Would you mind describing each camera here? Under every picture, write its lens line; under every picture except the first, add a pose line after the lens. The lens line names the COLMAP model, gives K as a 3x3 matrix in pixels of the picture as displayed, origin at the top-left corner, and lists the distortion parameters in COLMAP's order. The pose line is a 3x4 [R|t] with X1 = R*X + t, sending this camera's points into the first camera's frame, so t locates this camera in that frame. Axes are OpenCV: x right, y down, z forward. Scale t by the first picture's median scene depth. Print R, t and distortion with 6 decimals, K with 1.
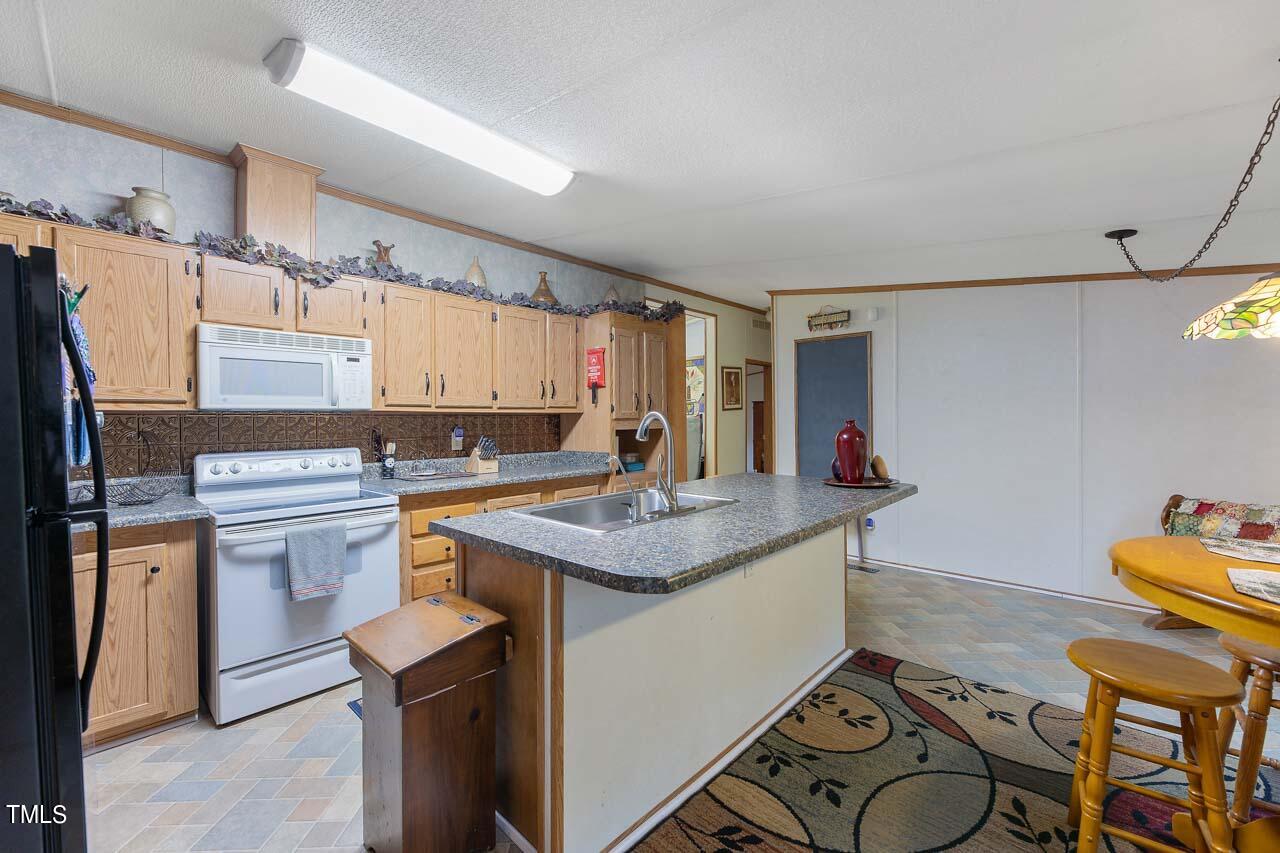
lens RADIAL K [[514.4, 0, 645.6], [0, 514.4, 420.7], [0, 0, 1]] dist [-0.002872, -0.000311]
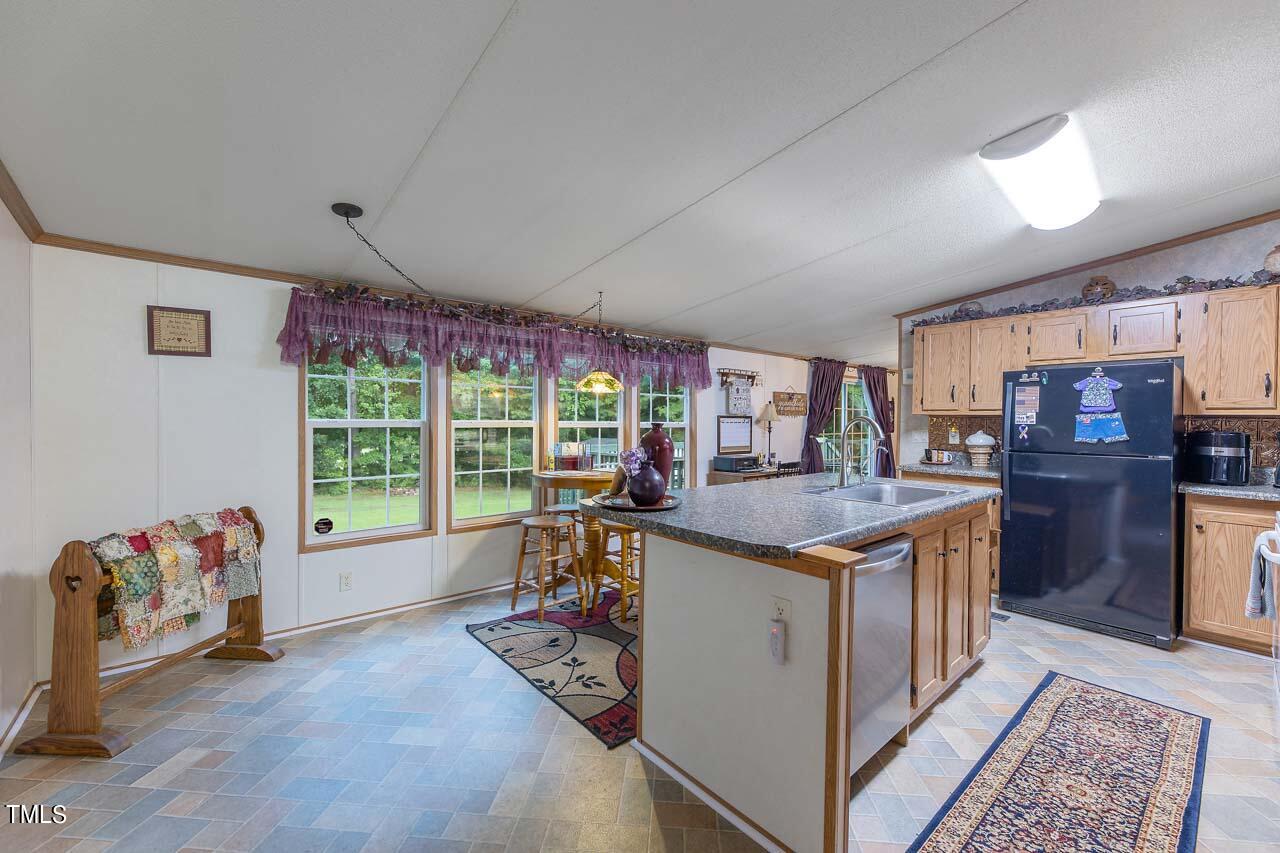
lens RADIAL K [[514.4, 0, 645.6], [0, 514.4, 420.7], [0, 0, 1]] dist [-0.002872, -0.000311]
pose [[-0.994335, 0.003560, 0.106235, 0.358440], [0.003507, 0.999994, -0.000688, 0.000687], [-0.106237, -0.000311, -0.994341, 2.011022]]
